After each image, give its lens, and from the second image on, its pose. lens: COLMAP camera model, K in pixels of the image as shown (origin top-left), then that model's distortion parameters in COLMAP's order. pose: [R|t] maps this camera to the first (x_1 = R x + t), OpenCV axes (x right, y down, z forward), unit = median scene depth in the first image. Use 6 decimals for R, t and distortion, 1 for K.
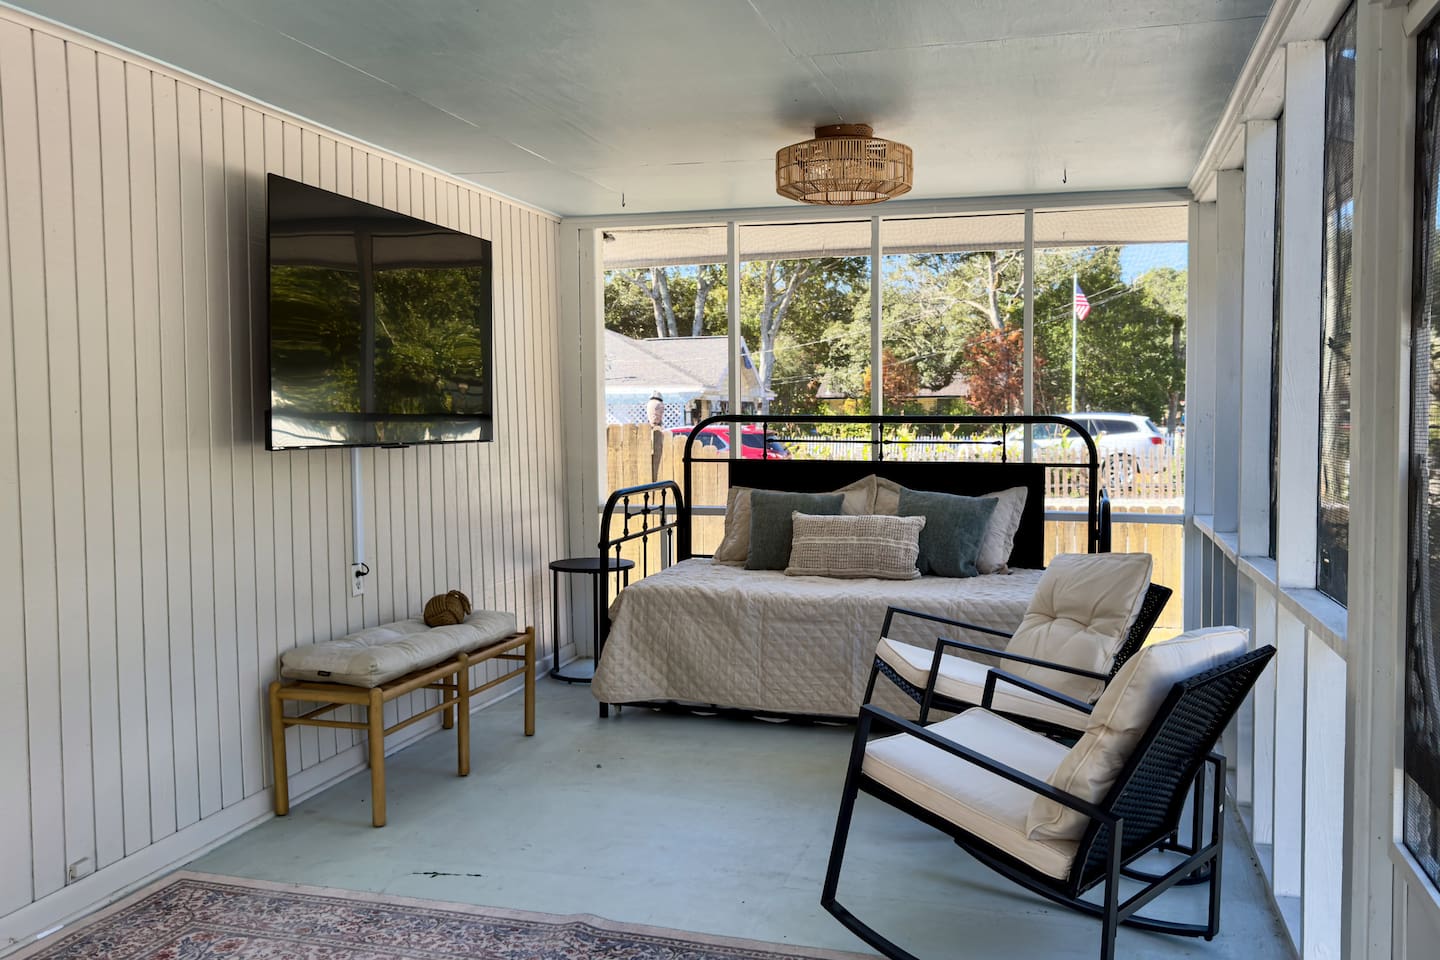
lens RADIAL K [[1233.1, 0, 718.2], [0, 1233.1, 472.9], [0, 0, 1]] dist [0.045644, 0.005376]
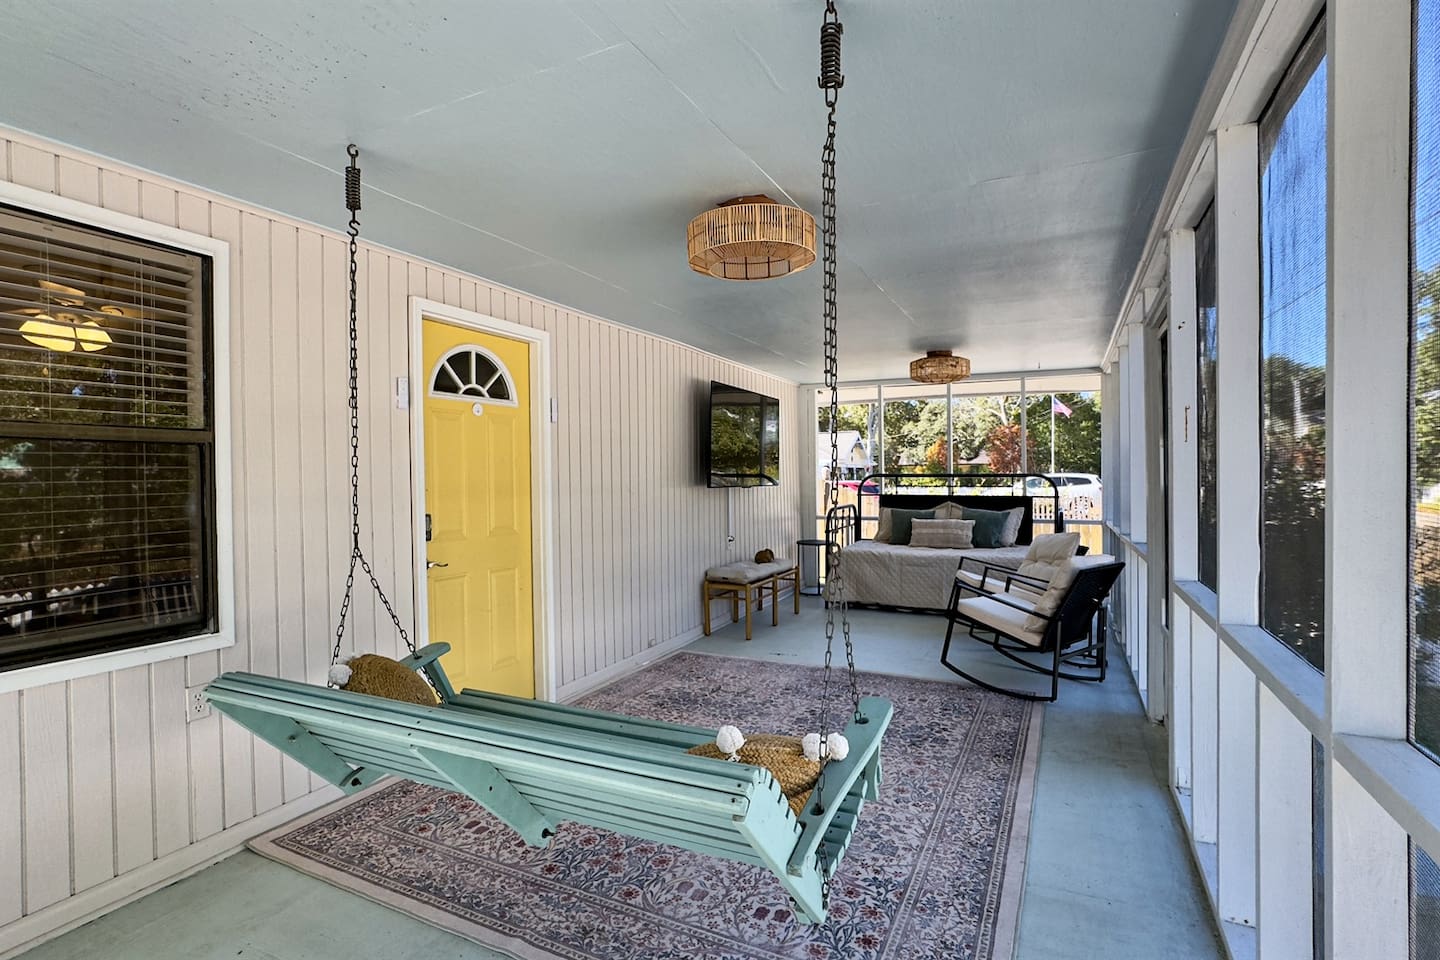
lens RADIAL K [[692.3, 0, 726.0], [0, 692.3, 479.4], [0, 0, 1]] dist [-0.019341, -0.000127]
pose [[0.986528, -0.001921, -0.163582, -0.065659], [-0.004760, 0.999171, -0.040437, 0.014837], [0.163524, 0.040671, 0.985701, -0.270377]]
